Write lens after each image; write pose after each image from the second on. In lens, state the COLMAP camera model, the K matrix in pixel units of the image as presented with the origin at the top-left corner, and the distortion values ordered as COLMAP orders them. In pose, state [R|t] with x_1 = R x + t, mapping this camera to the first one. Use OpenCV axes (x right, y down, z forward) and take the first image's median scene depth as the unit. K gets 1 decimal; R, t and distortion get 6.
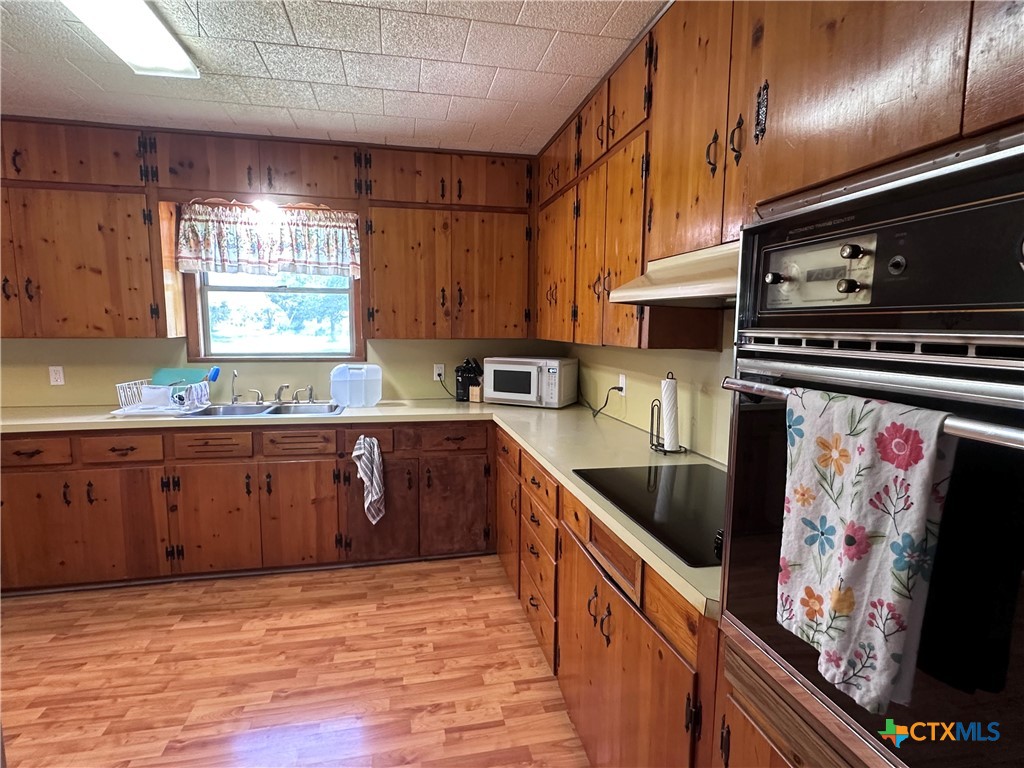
lens RADIAL K [[531.4, 0, 512.7], [0, 531.4, 384.4], [0, 0, 1]] dist [-0.003079, -0.000094]
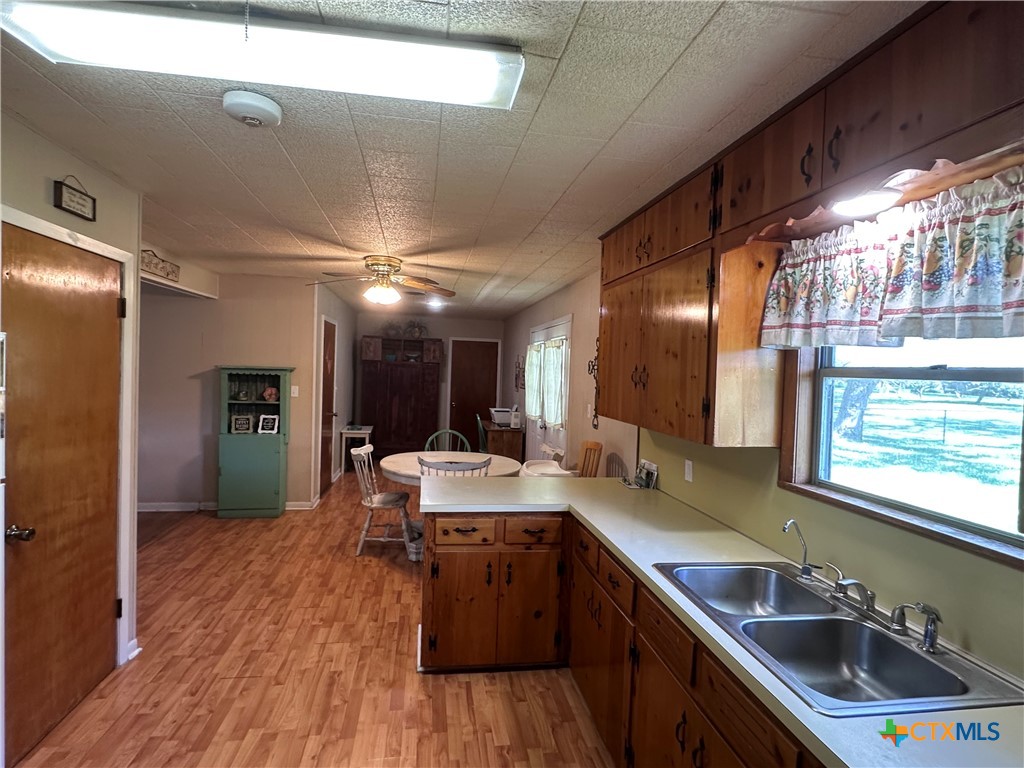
lens RADIAL K [[531.4, 0, 510.4], [0, 531.4, 386.3], [0, 0, 1]] dist [-0.003079, -0.000094]
pose [[-0.054505, 0.023063, -0.998247, 0.045925], [-0.146943, 0.988663, 0.030865, -0.140359], [0.987642, 0.148367, -0.050498, 0.726082]]
